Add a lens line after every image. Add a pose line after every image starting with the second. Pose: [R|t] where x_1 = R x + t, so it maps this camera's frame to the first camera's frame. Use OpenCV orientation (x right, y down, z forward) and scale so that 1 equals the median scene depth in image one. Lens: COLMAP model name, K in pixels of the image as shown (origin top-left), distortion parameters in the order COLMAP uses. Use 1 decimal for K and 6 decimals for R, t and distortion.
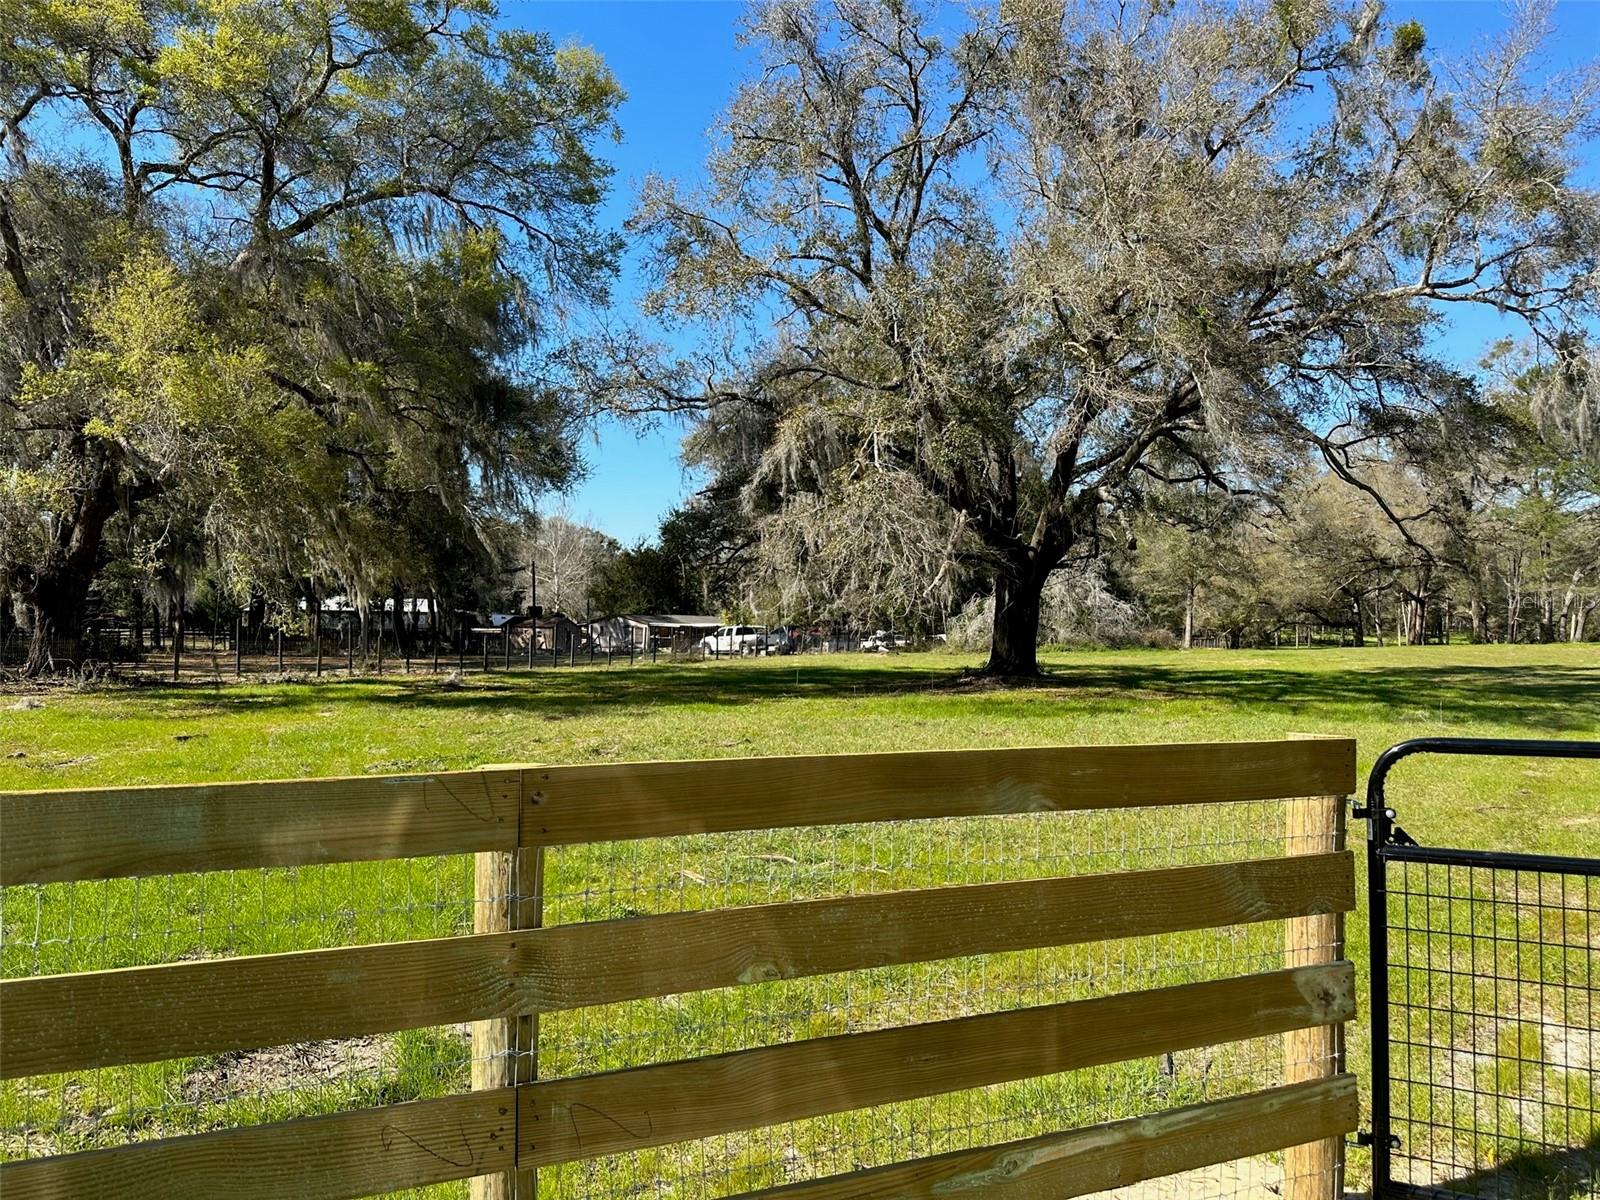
lens RADIAL K [[1131.1, 0, 795.0], [0, 1131.1, 614.7], [0, 0, 1]] dist [0.137836, -0.190553]
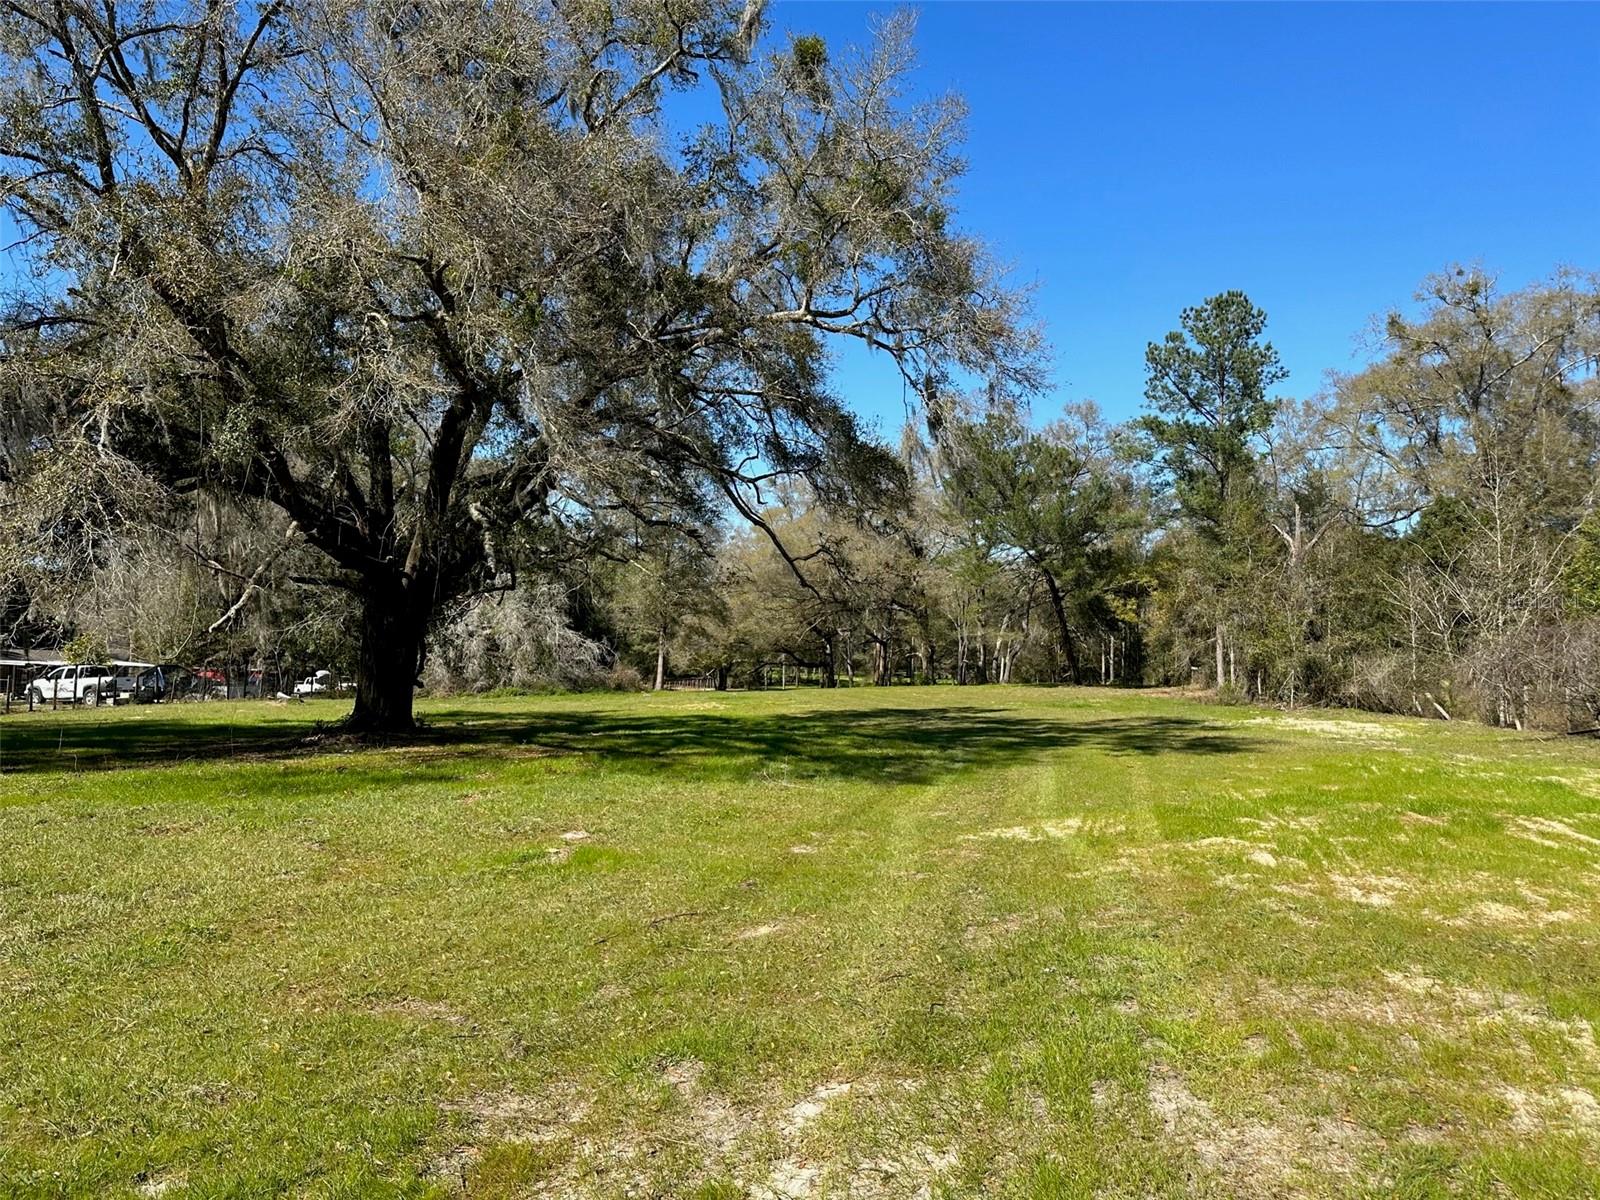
lens RADIAL K [[1228.2, 0, 811.9], [0, 1228.2, 604.3], [0, 0, 1]] dist [0.121418, -0.141138]
pose [[0.913420, 0.026021, 0.406185, 0.110868], [-0.010375, 0.999119, -0.040675, -0.003619], [-0.406885, 0.032939, 0.912885, 0.064852]]
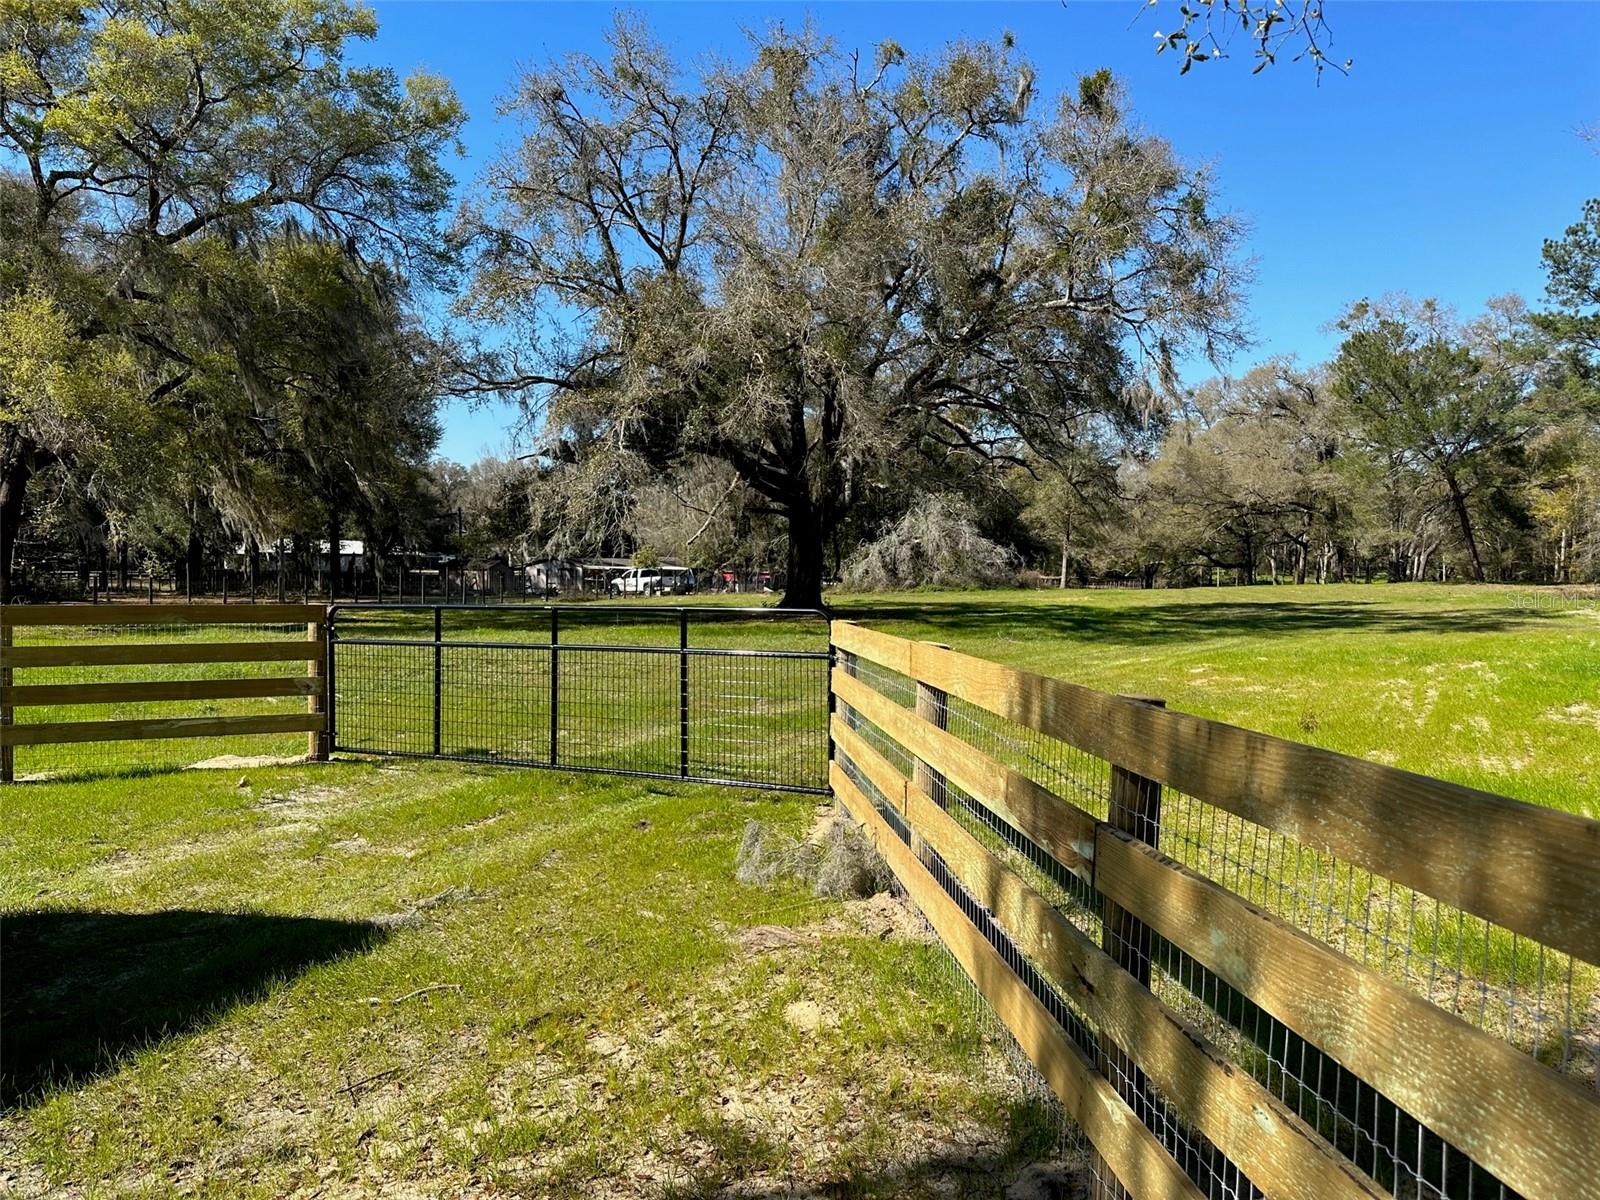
lens RADIAL K [[1138.8, 0, 802.9], [0, 1138.8, 623.0], [0, 0, 1]] dist [0.067924, -0.073904]
pose [[0.999761, -0.001514, 0.021789, 0.171157], [0.000251, 0.998325, 0.057847, -0.002295], [-0.021840, -0.057827, 0.998088, -0.211048]]
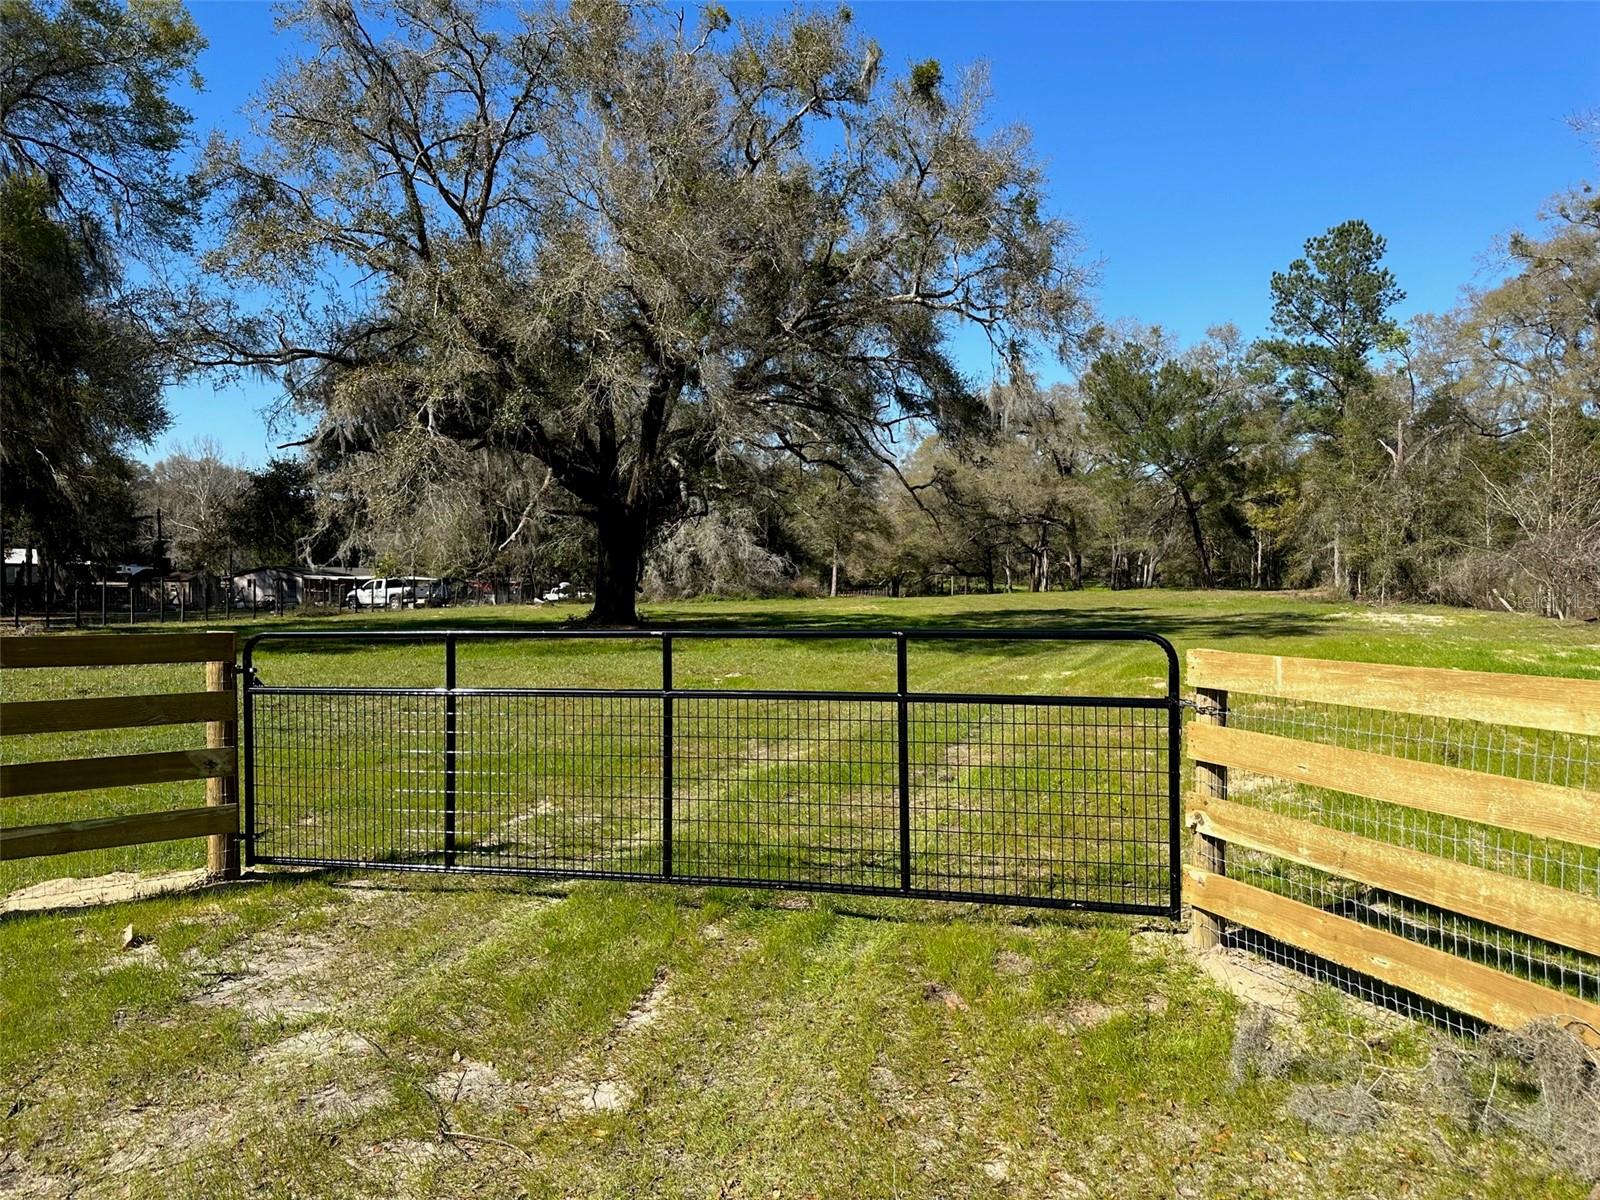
lens RADIAL K [[1138.8, 0, 802.9], [0, 1138.8, 623.0], [0, 0, 1]] dist [0.067924, -0.073904]
pose [[0.967510, -0.014634, 0.252409, 0.092764], [0.002149, 0.998764, 0.049667, -0.000409], [-0.252824, -0.047511, 0.966345, -0.112078]]
